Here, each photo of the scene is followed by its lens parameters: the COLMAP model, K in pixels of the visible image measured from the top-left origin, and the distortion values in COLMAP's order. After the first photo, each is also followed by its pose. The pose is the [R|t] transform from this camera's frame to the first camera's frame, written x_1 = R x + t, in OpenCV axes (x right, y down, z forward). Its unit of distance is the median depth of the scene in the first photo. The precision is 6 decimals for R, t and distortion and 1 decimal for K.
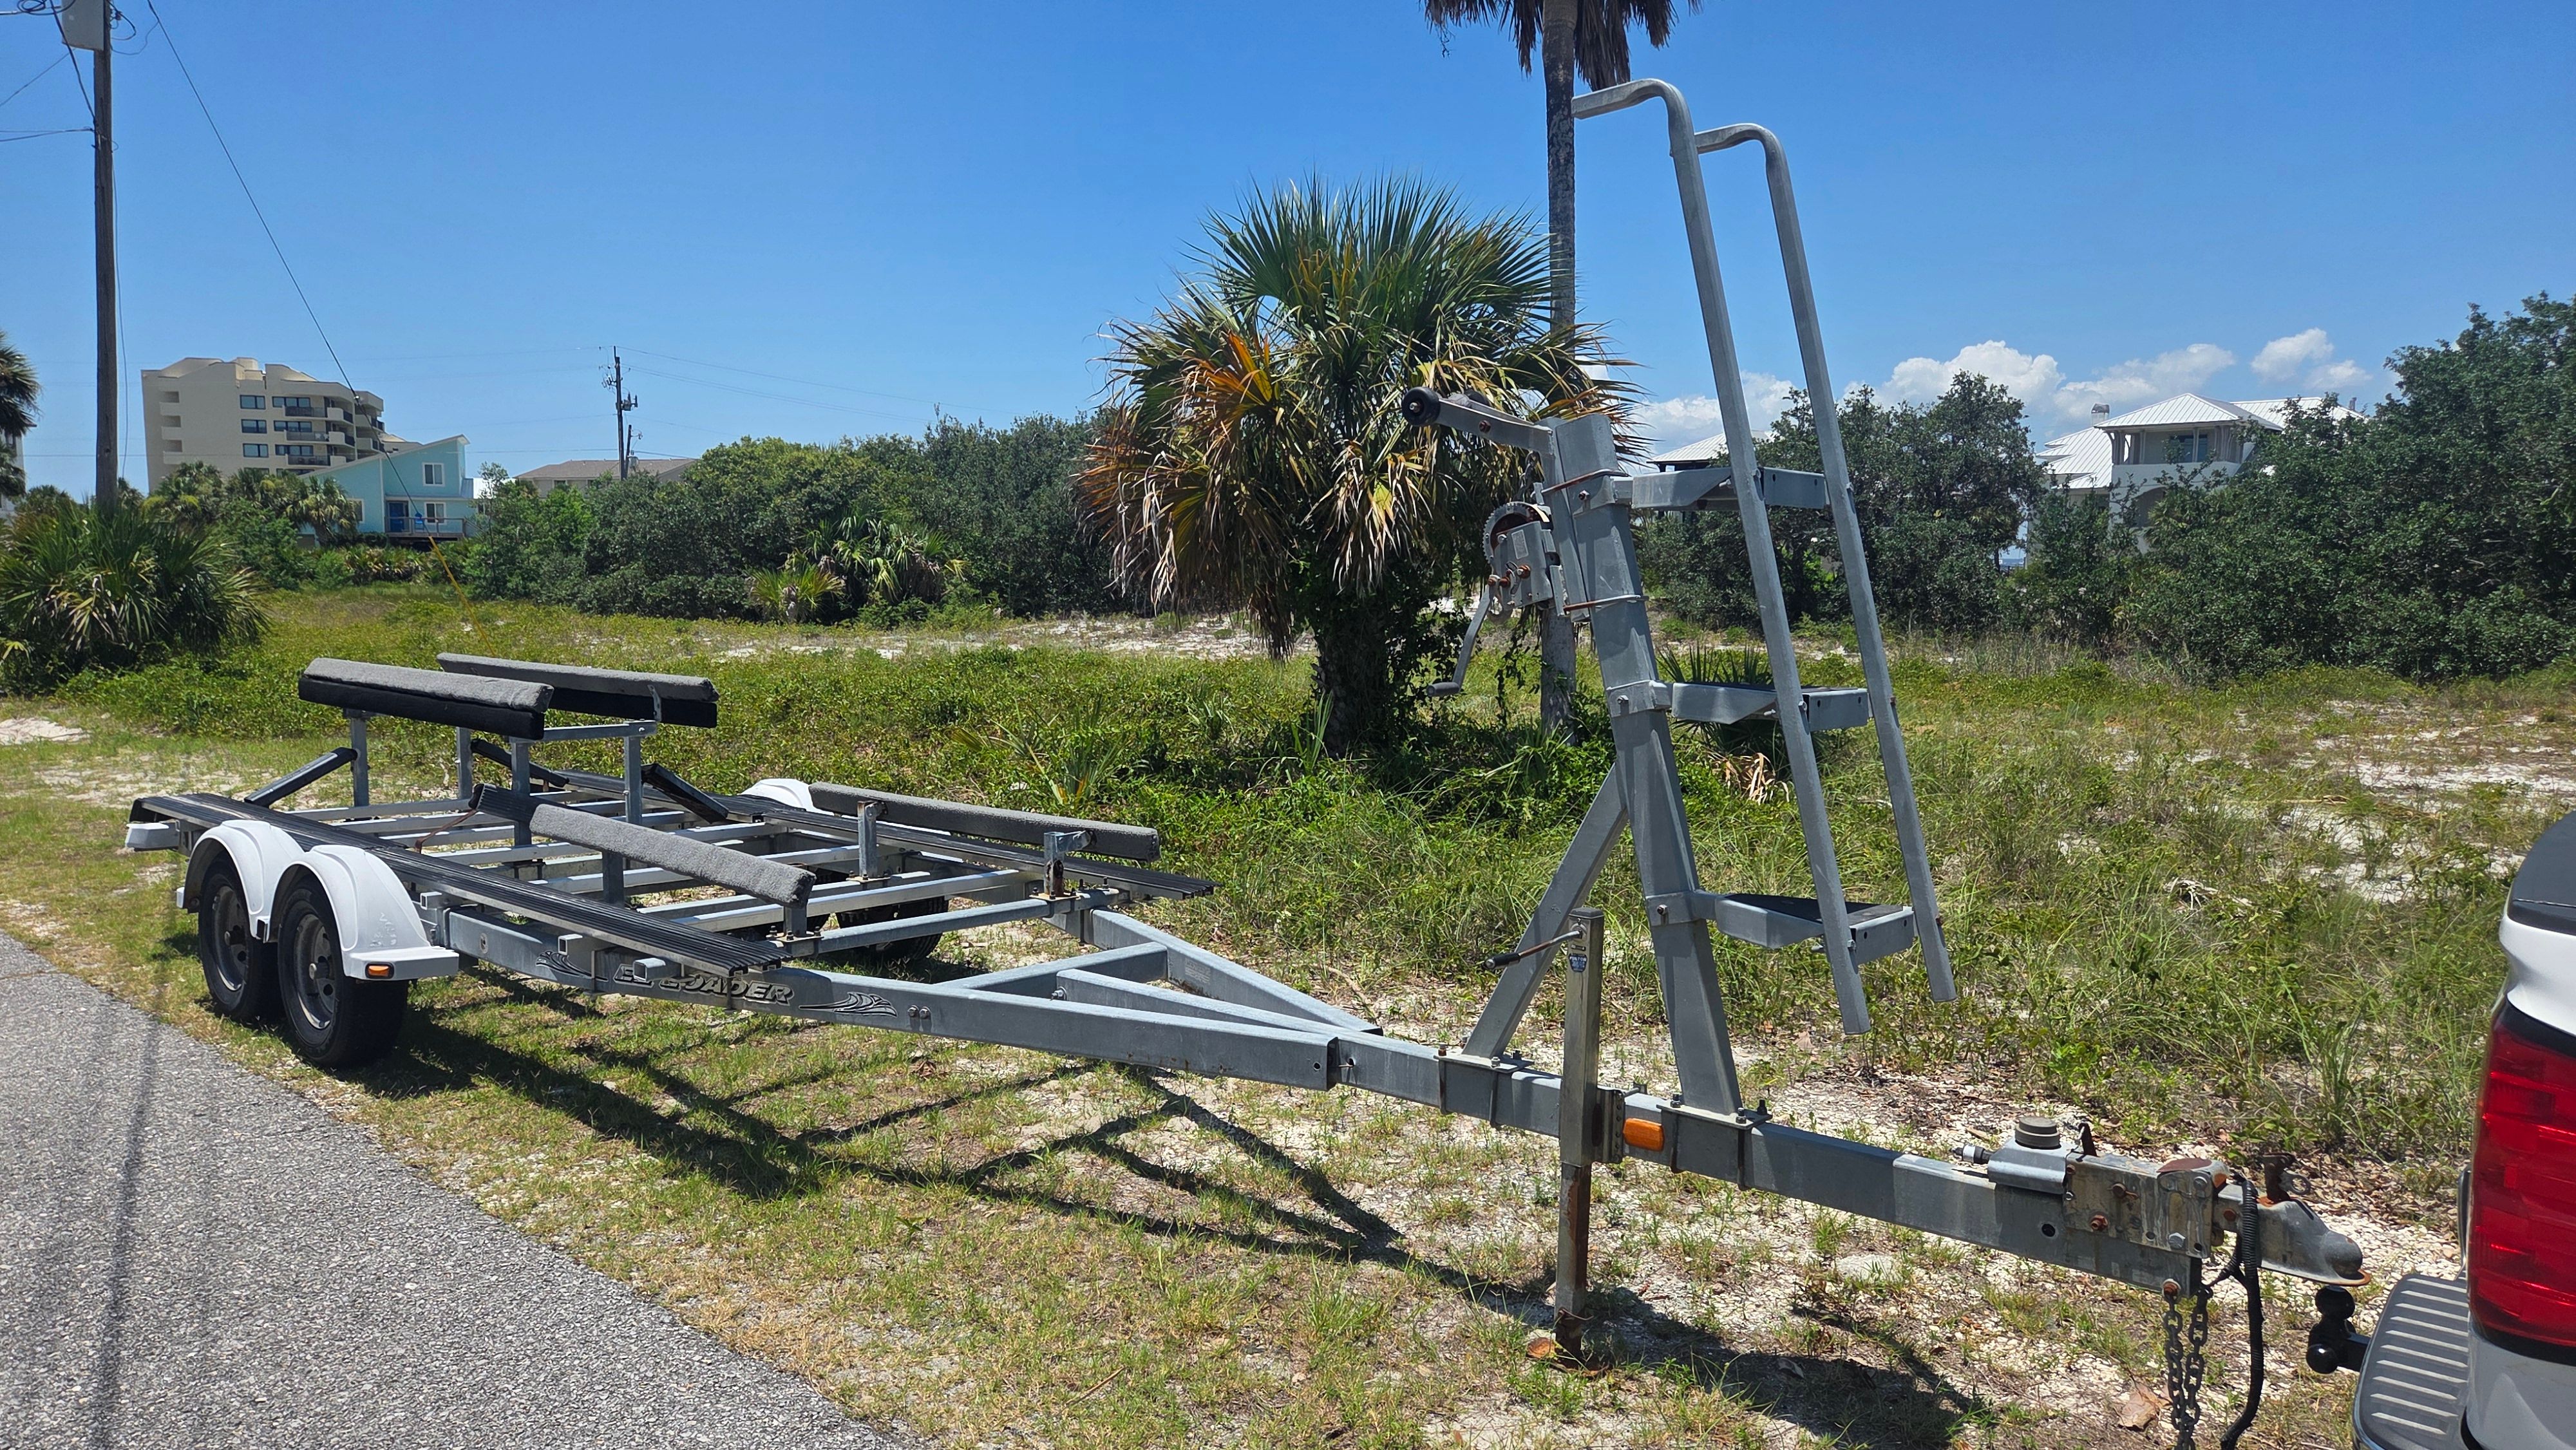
lens RADIAL K [[1772.7, 0, 1288.0], [0, 1772.7, 725.0], [0, 0, 1]] dist [0.115601, -0.149173]
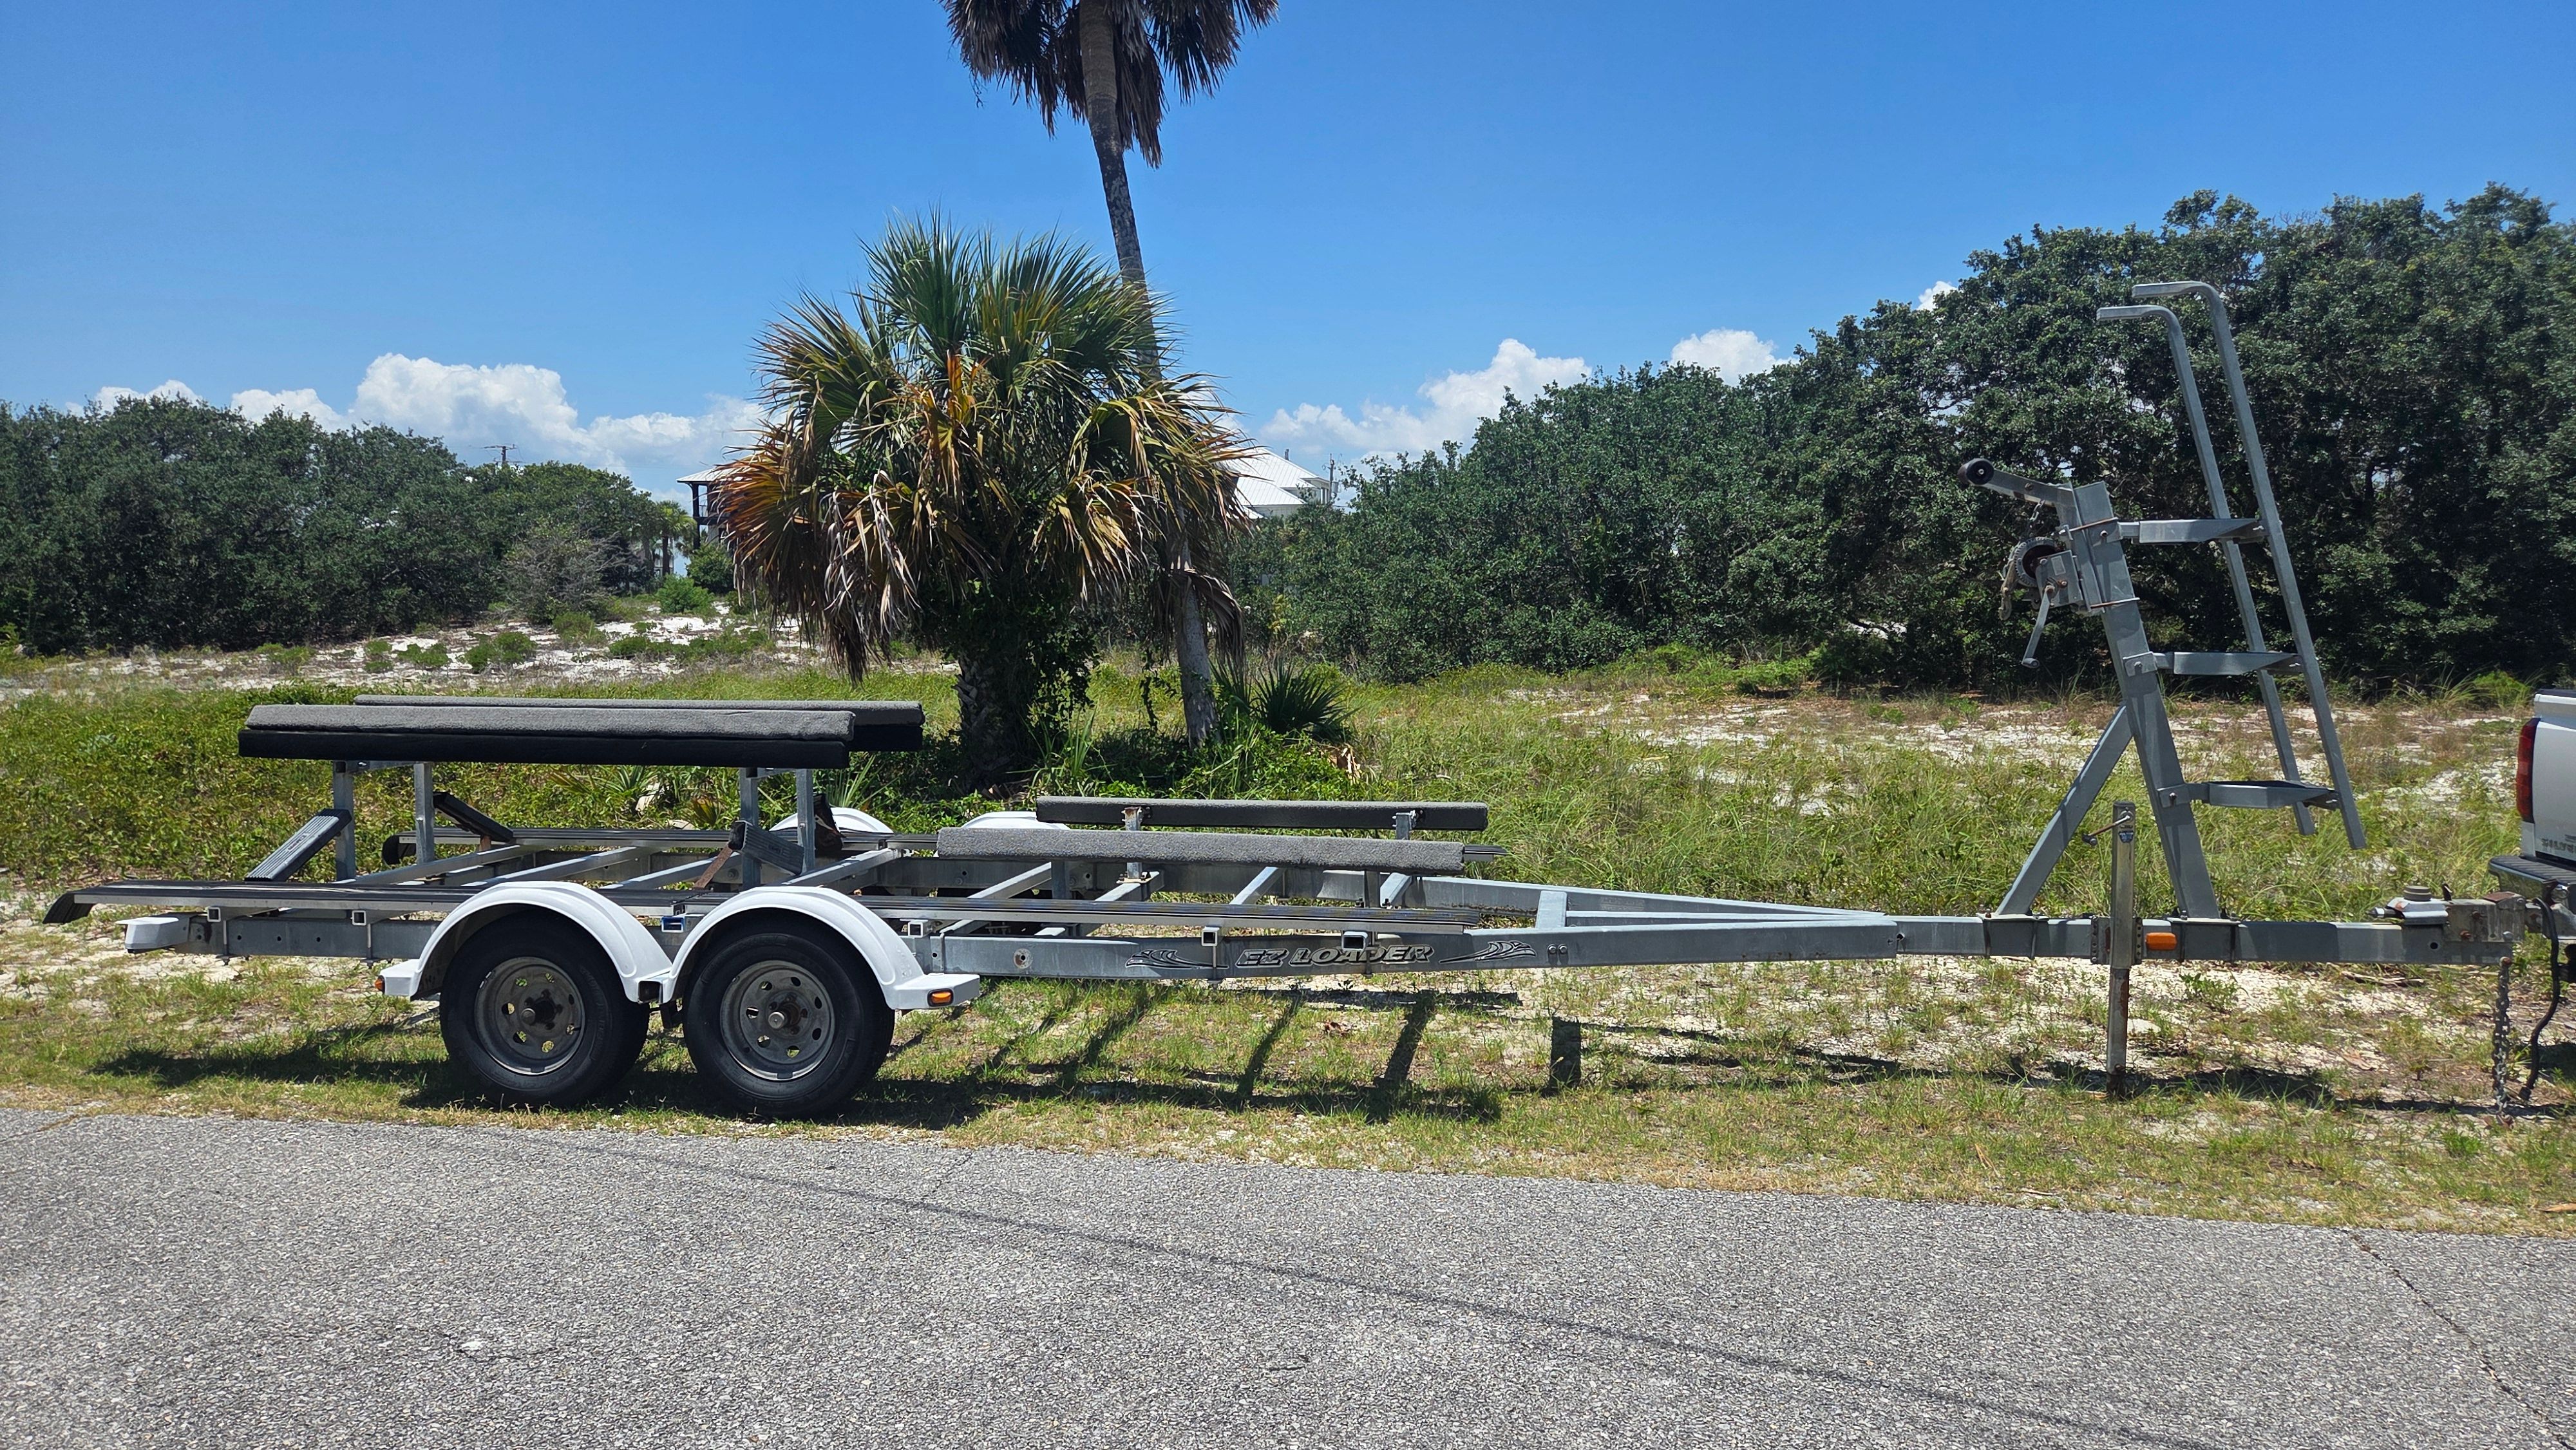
lens RADIAL K [[1772.7, 0, 1288.0], [0, 1772.7, 725.0], [0, 0, 1]] dist [0.115601, -0.149173]
pose [[0.831616, -0.049218, 0.553166, -0.414210], [0.056337, 0.998403, 0.004138, -0.003337], [-0.552486, 0.027722, 0.833061, 0.032675]]
